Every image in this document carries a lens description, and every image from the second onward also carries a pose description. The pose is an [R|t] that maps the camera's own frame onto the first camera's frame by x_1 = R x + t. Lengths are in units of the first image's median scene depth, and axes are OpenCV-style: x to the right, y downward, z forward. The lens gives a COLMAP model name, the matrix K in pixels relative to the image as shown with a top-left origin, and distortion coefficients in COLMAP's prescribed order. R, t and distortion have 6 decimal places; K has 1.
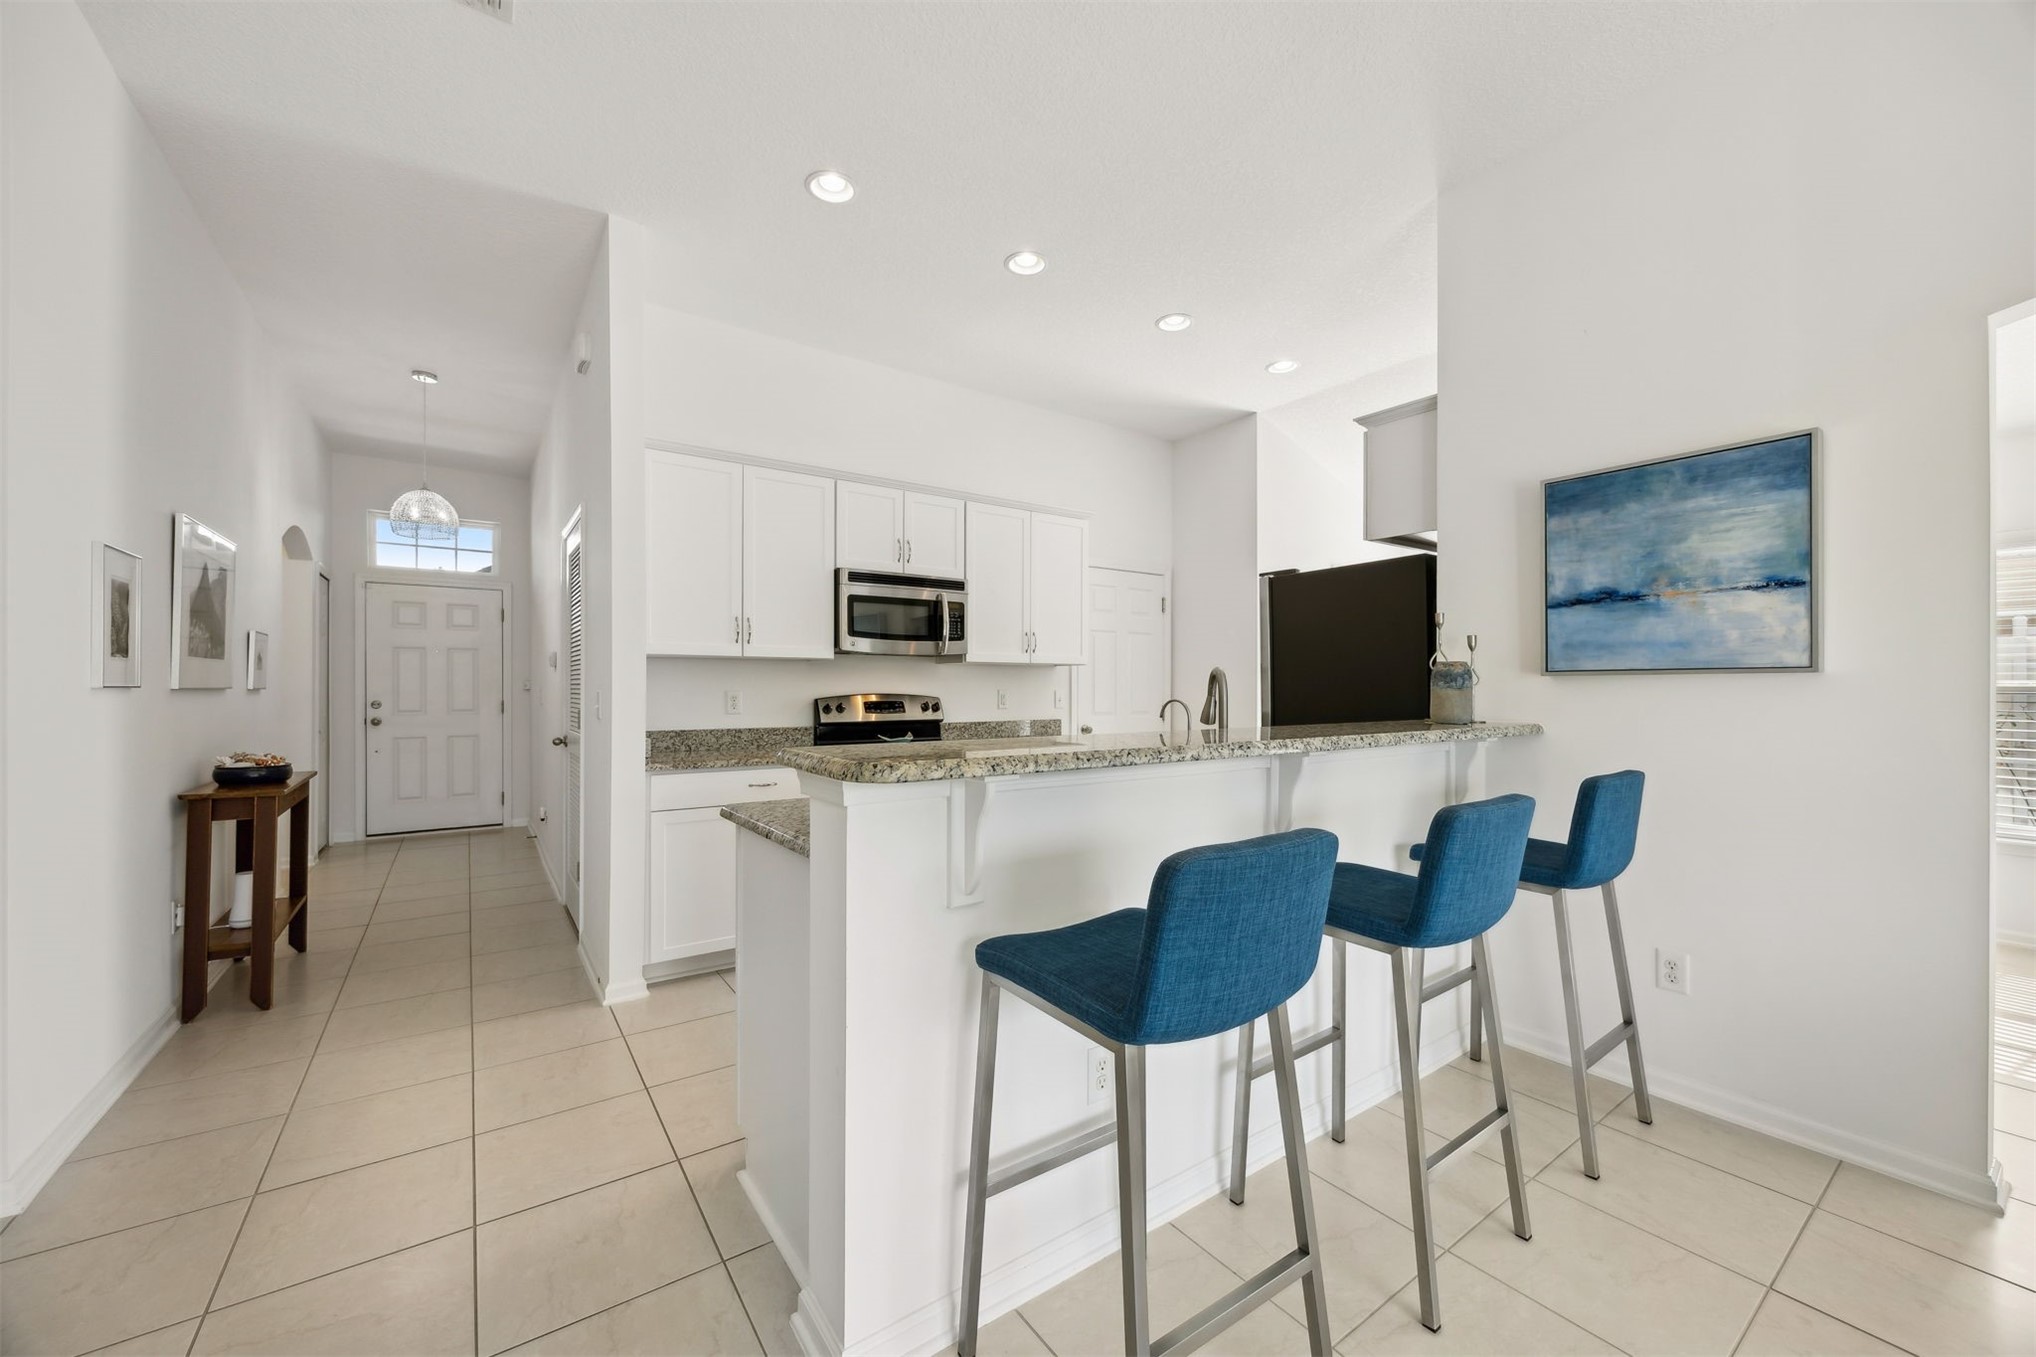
lens RADIAL K [[770.1, 0, 1011.1], [0, 770.1, 685.4], [0, 0, 1]] dist [-0.007382, -0.000195]
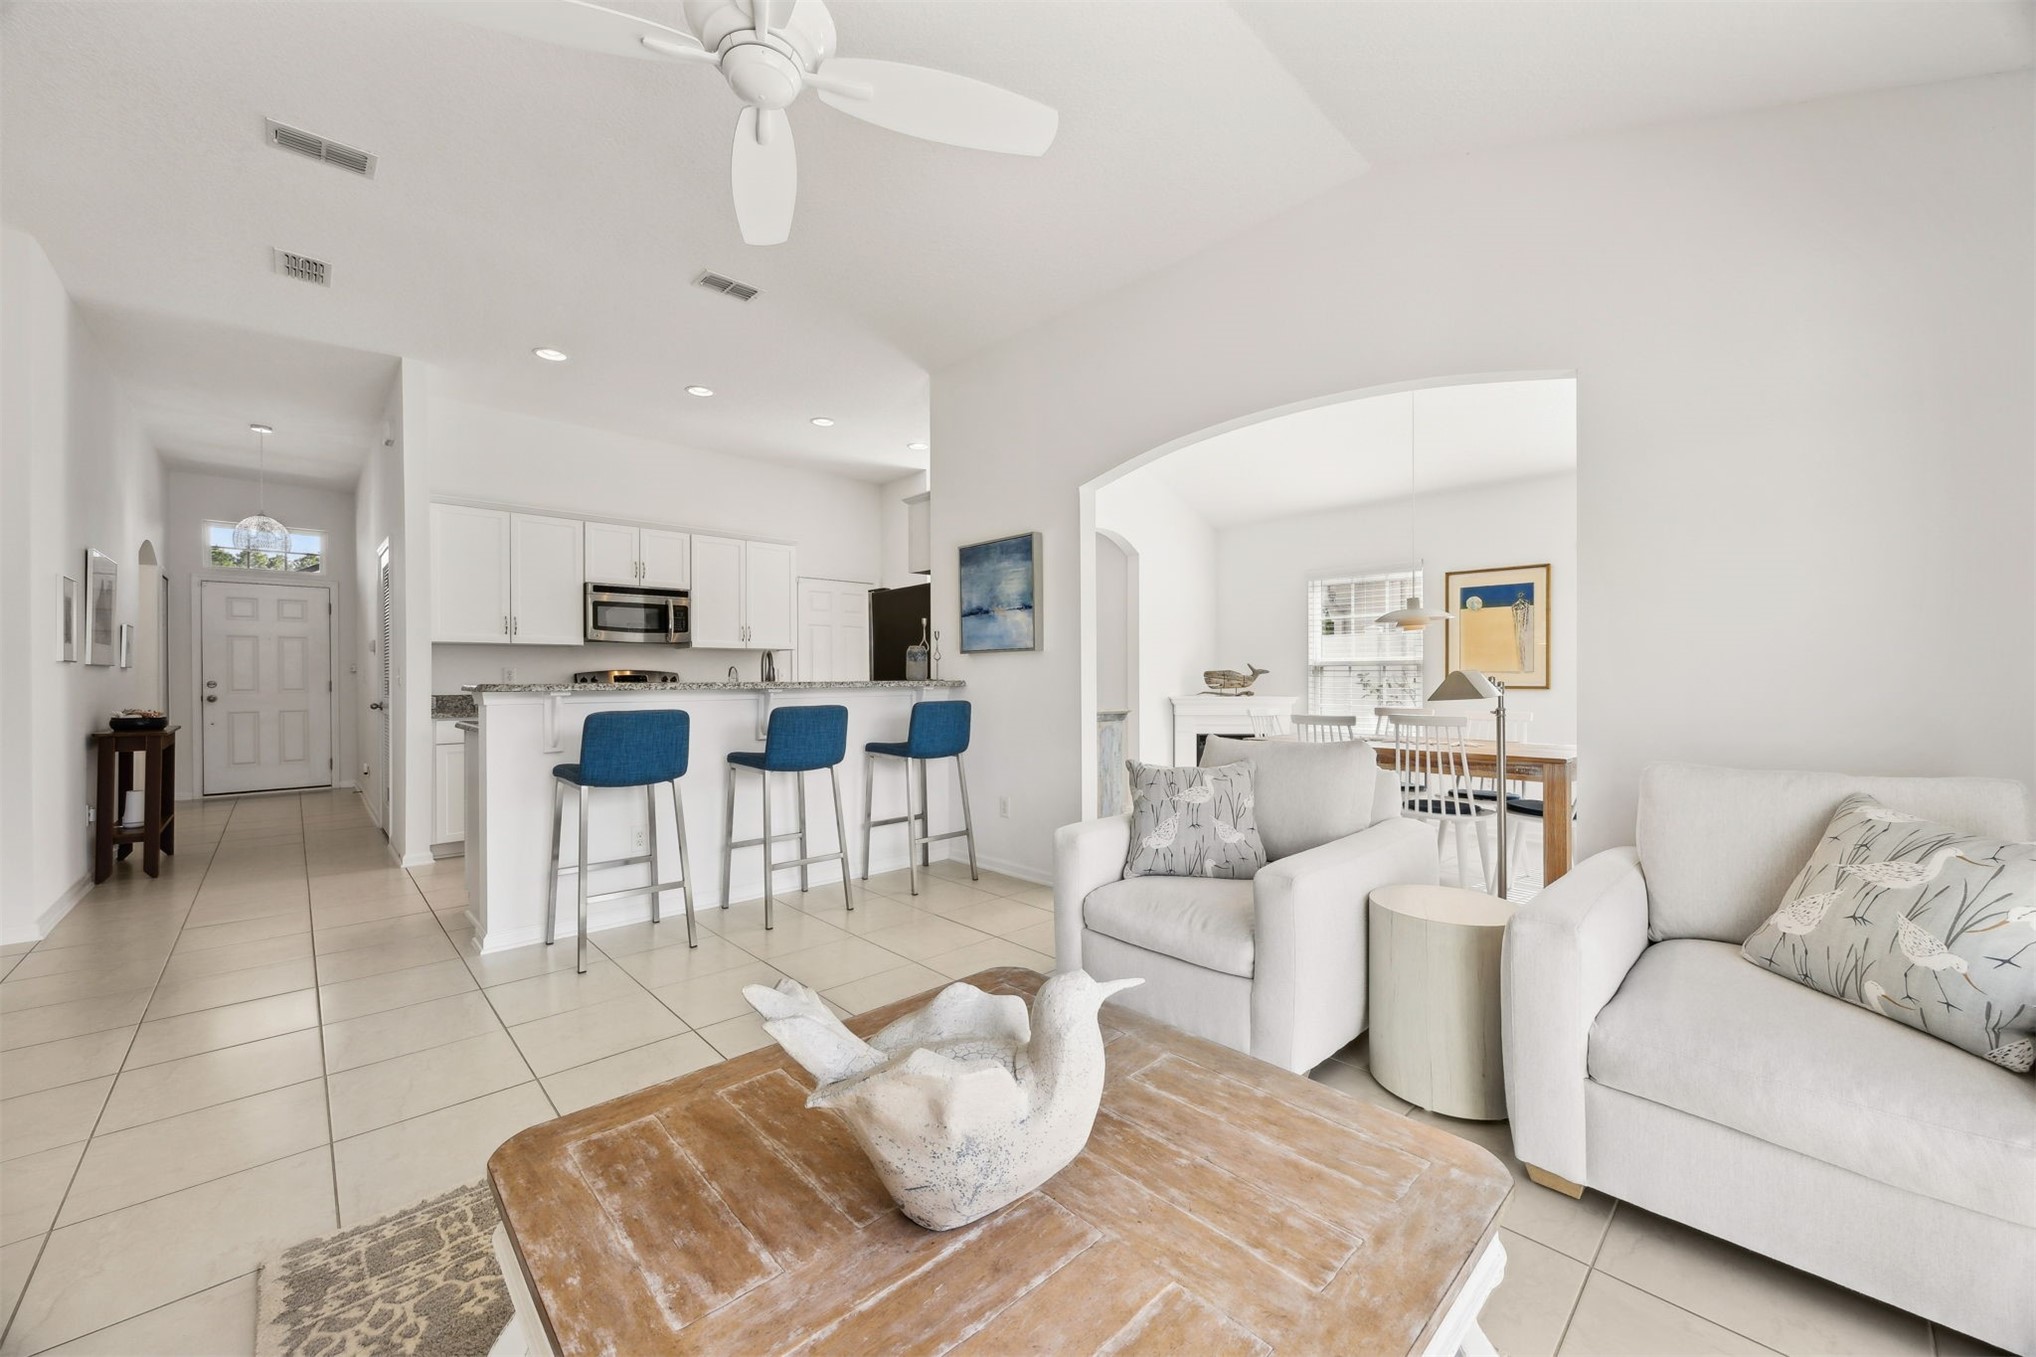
lens RADIAL K [[769.8, 0, 1018.0], [0, 769.8, 678.5], [0, 0, 1]] dist [-0.008820, -0.000239]
pose [[0.989445, -0.005447, 0.144804, 0.374196], [0.004629, 0.999971, 0.005985, 0.023791], [-0.144833, -0.005252, 0.989442, -0.553208]]
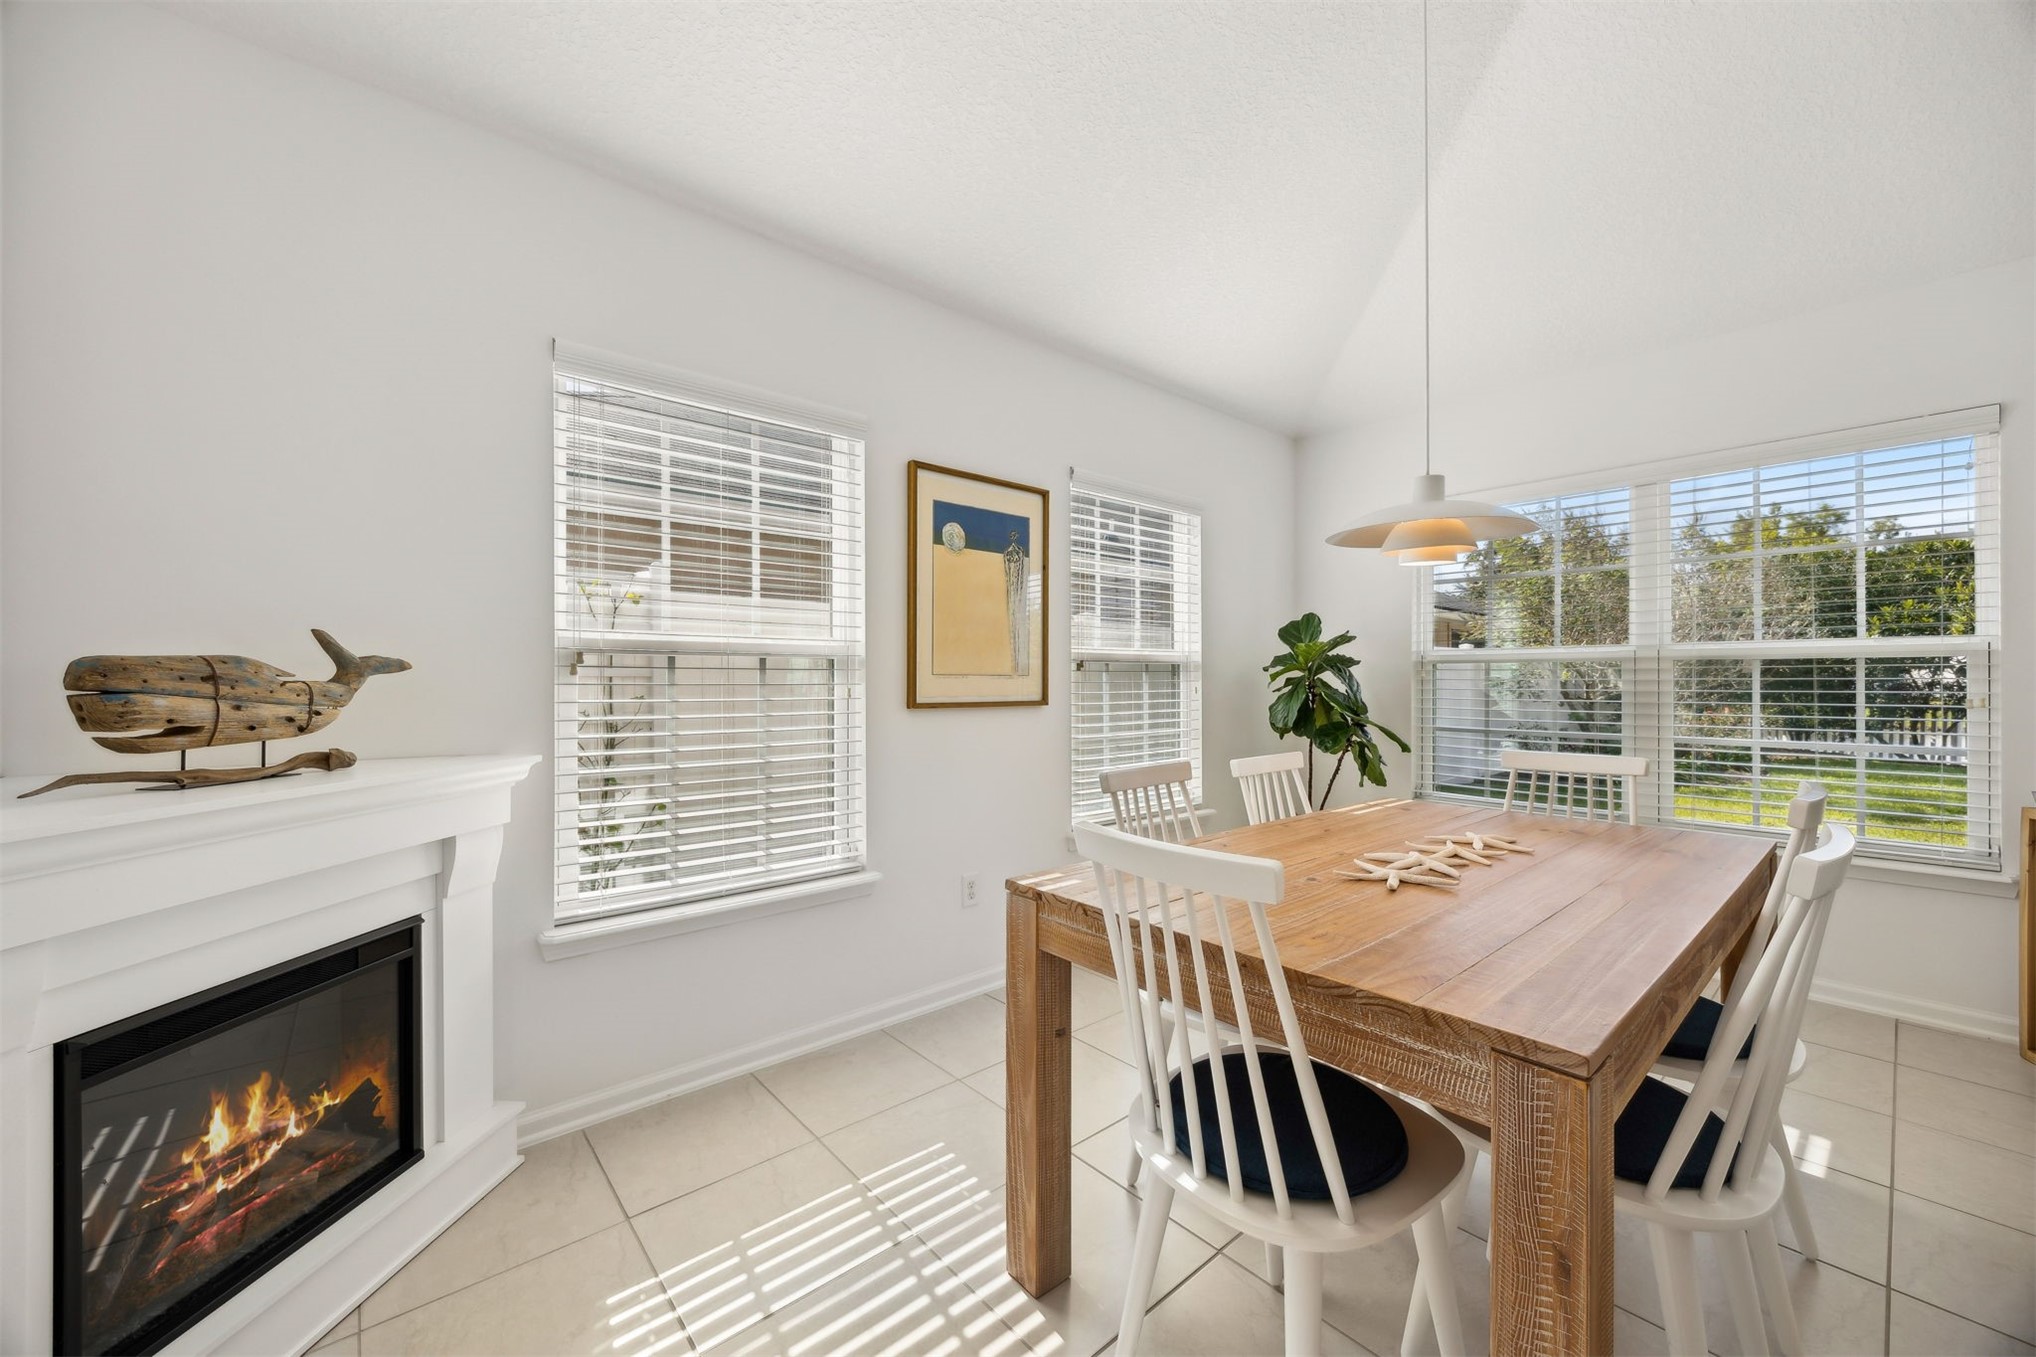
lens RADIAL K [[770.1, 0, 1011.1], [0, 770.1, 685.4], [0, 0, 1]] dist [-0.007382, -0.000195]
pose [[-0.094265, -0.009277, 0.995504, 0.717227], [-0.006025, 0.999944, 0.008748, 0.026647], [-0.995529, -0.005173, -0.094316, 0.778508]]
